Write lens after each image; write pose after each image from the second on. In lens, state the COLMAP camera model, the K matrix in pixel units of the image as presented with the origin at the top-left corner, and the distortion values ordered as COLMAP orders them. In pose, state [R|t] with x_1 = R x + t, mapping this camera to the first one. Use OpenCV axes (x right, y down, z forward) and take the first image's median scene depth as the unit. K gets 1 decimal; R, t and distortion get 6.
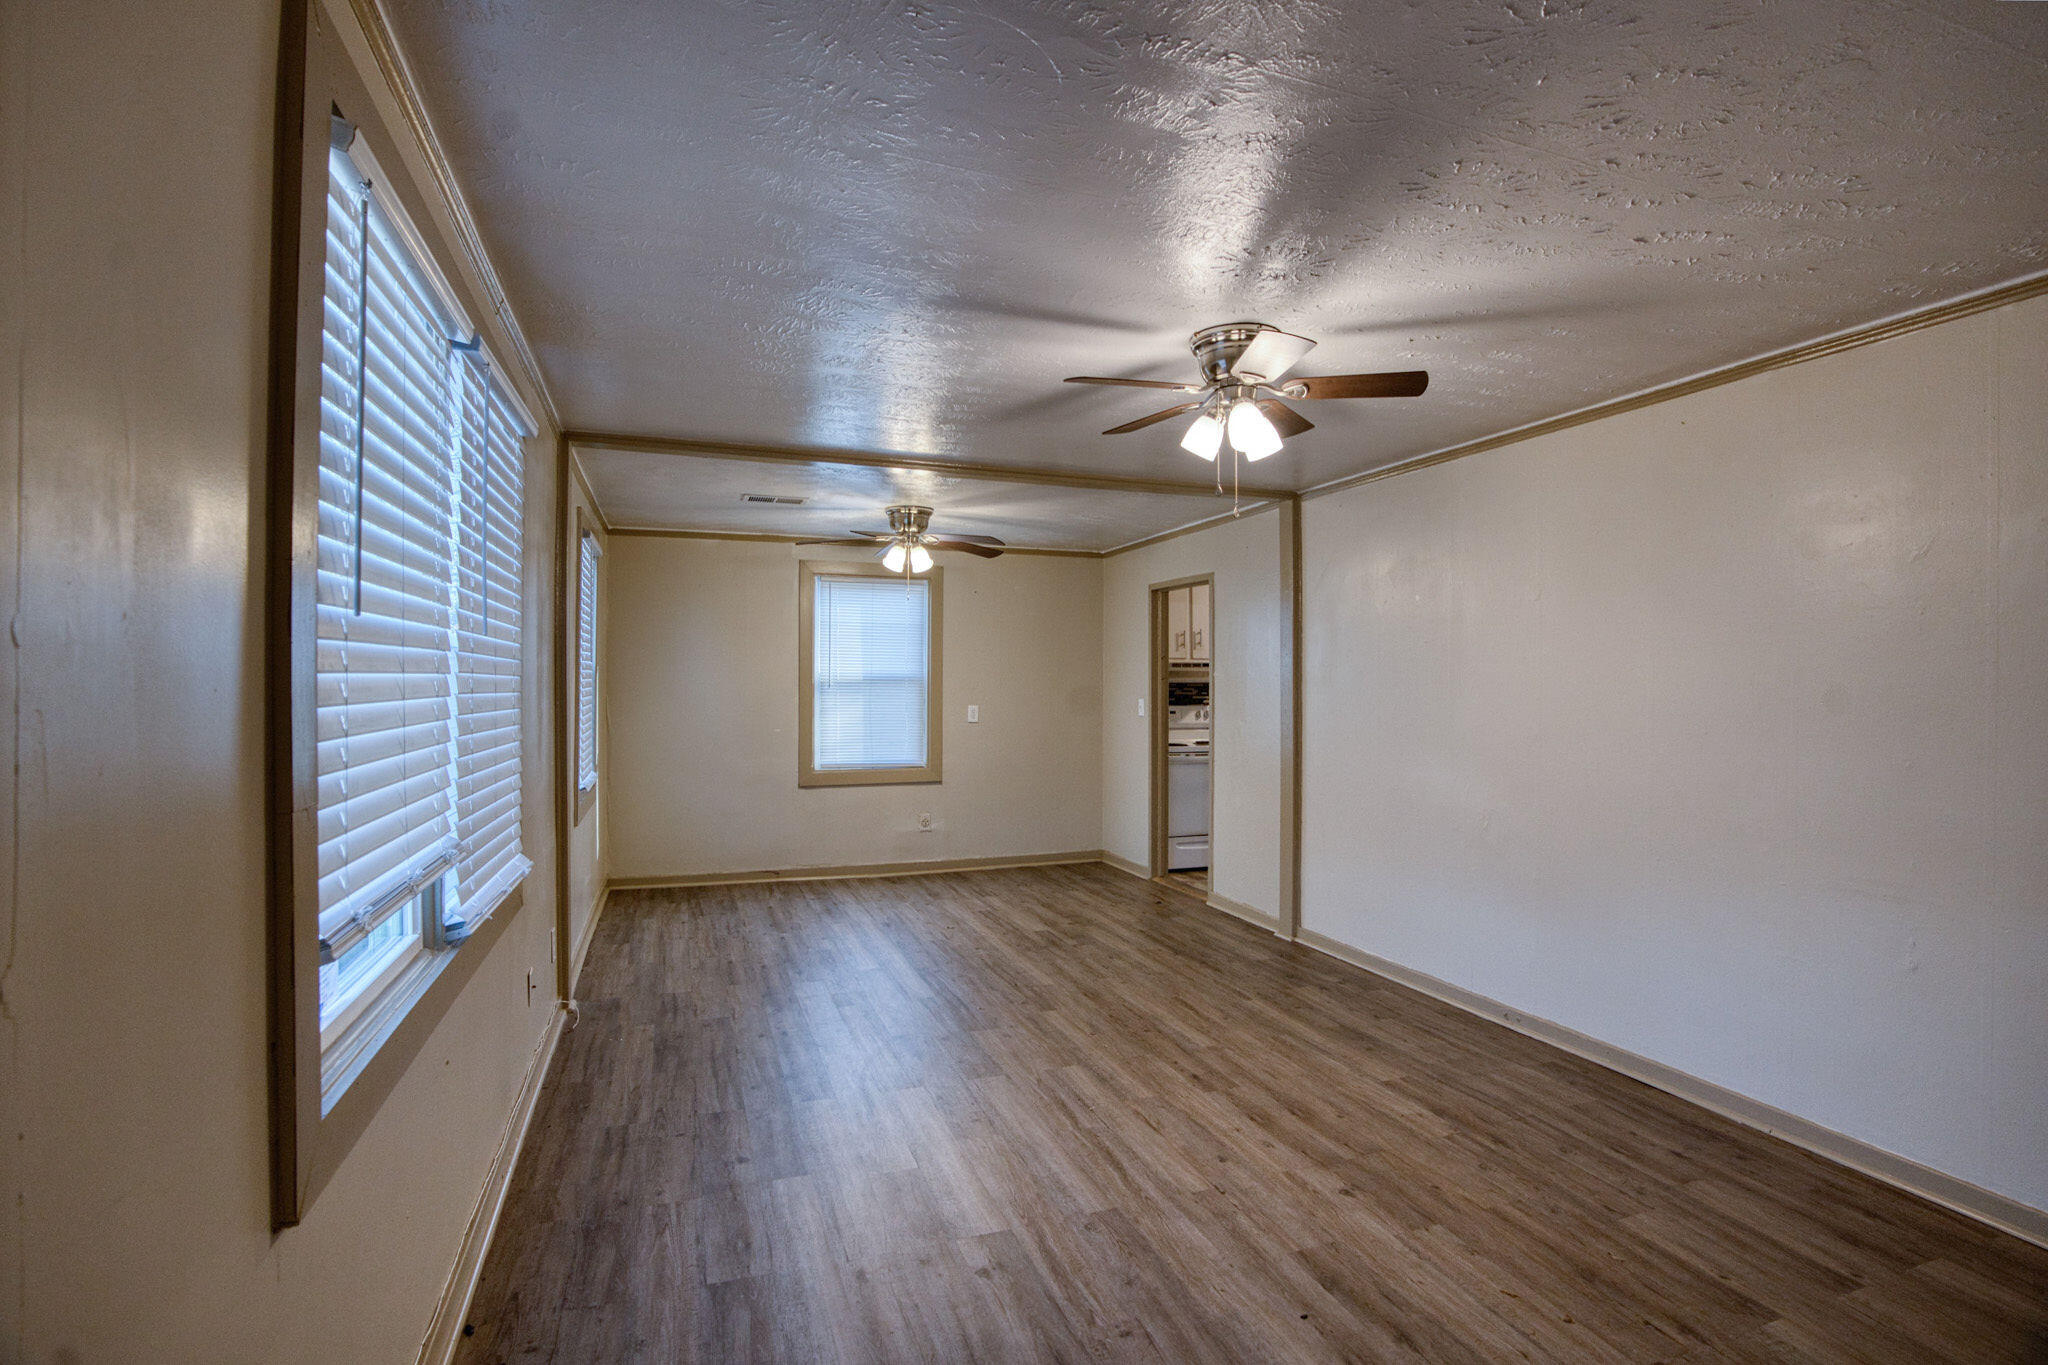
lens RADIAL K [[945.5, 0, 1020.0], [0, 945.5, 690.9], [0, 0, 1]] dist [-0.017172, 0.001154]
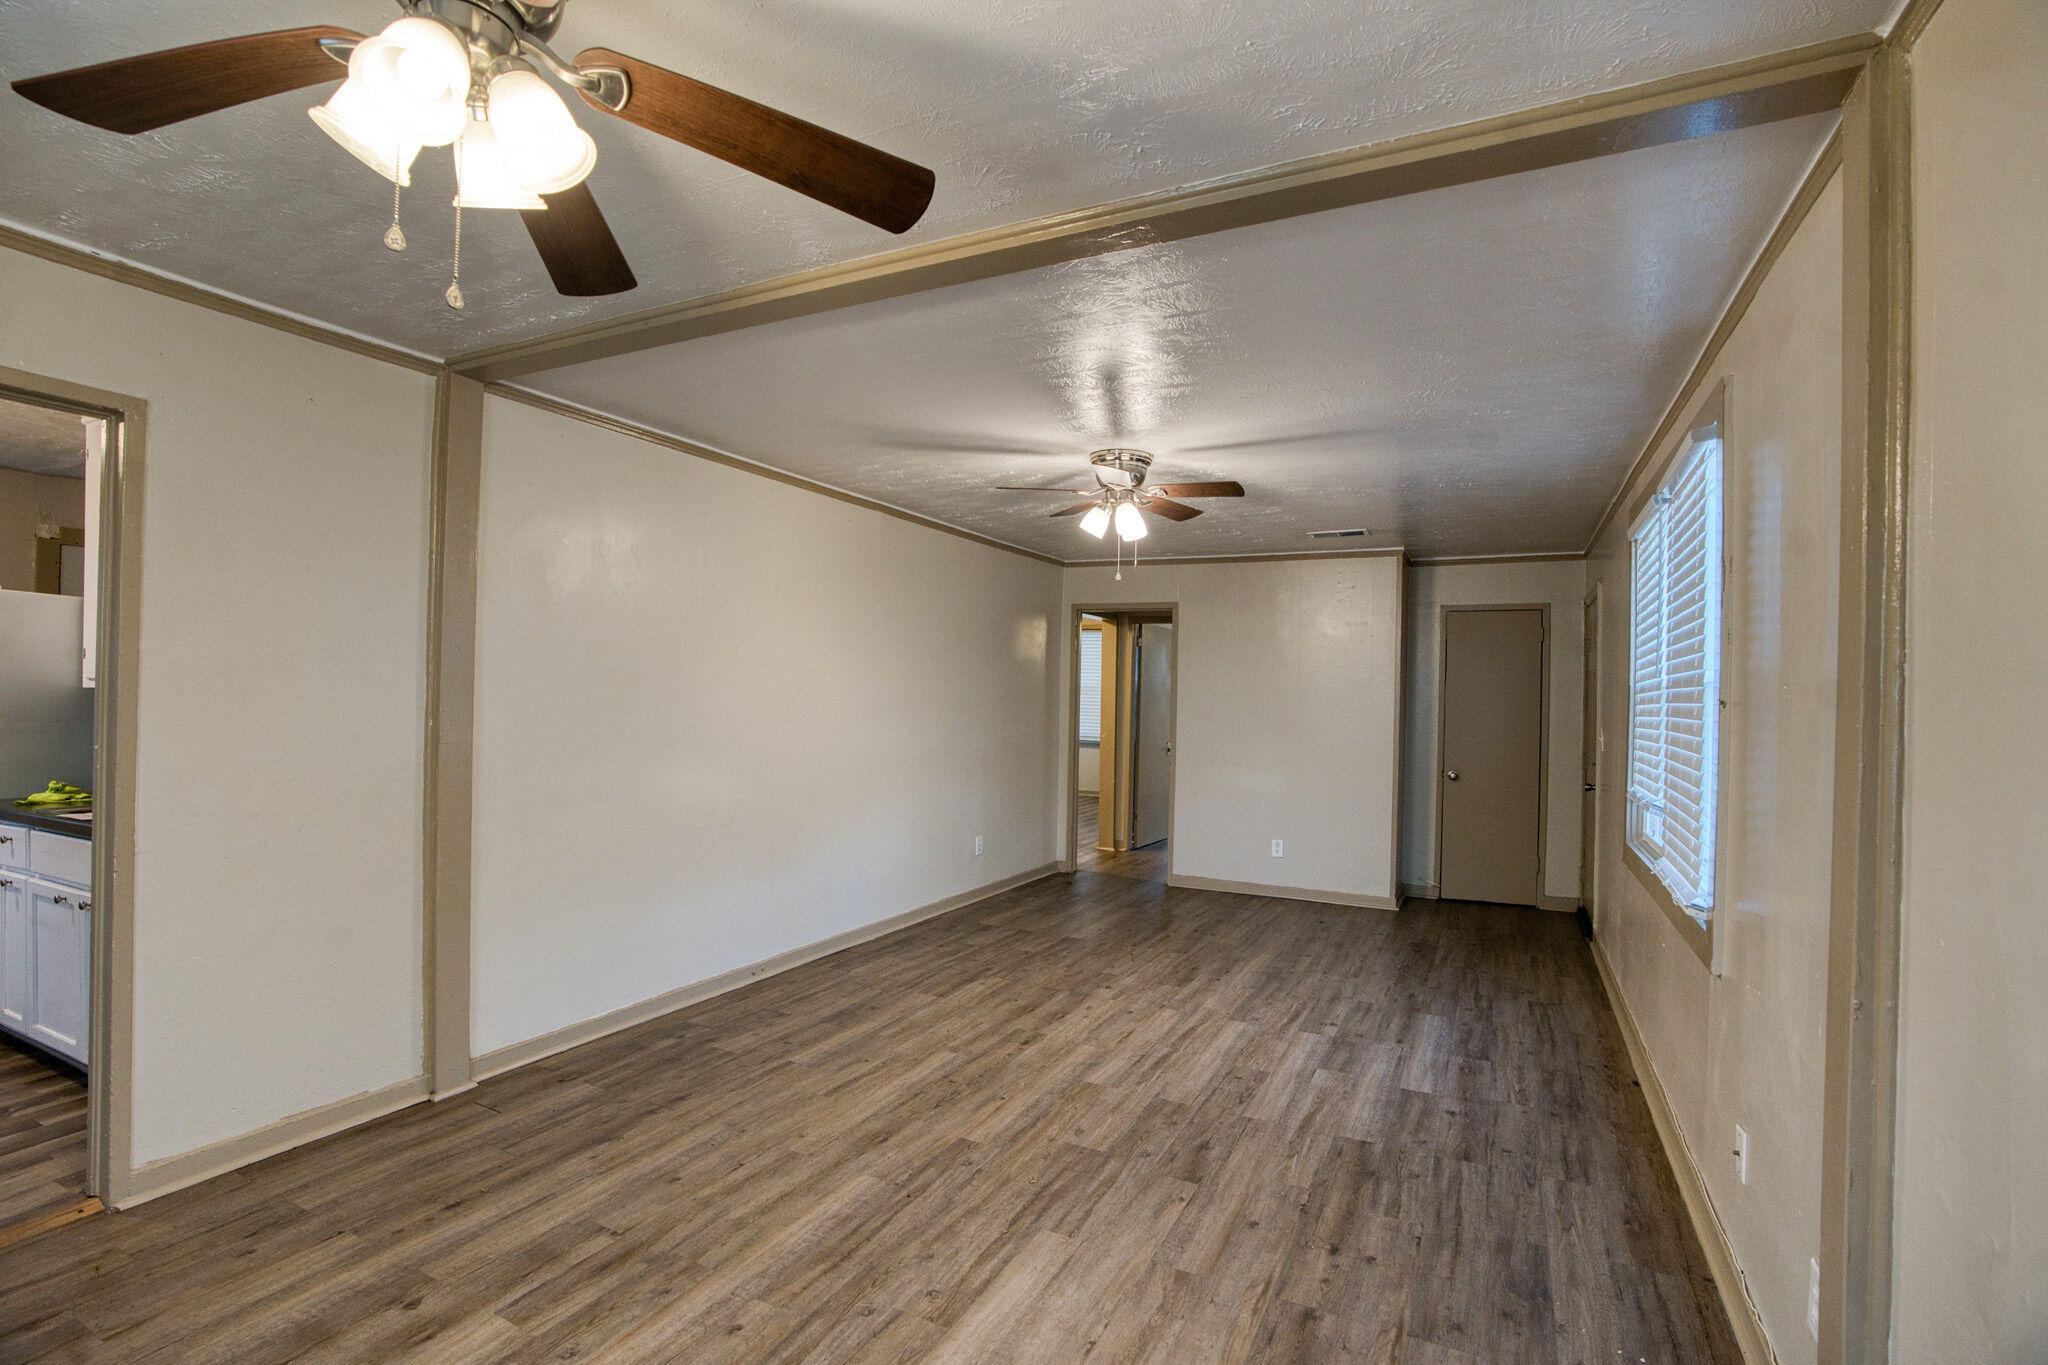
lens RADIAL K [[945.5, 0, 1019.9], [0, 945.5, 685.0], [0, 0, 1]] dist [-0.017172, 0.001154]
pose [[-0.680221, -0.011414, 0.732918, -0.632306], [-0.026689, 0.999601, -0.009203, -0.007485], [-0.732521, -0.025821, -0.680254, 1.784351]]
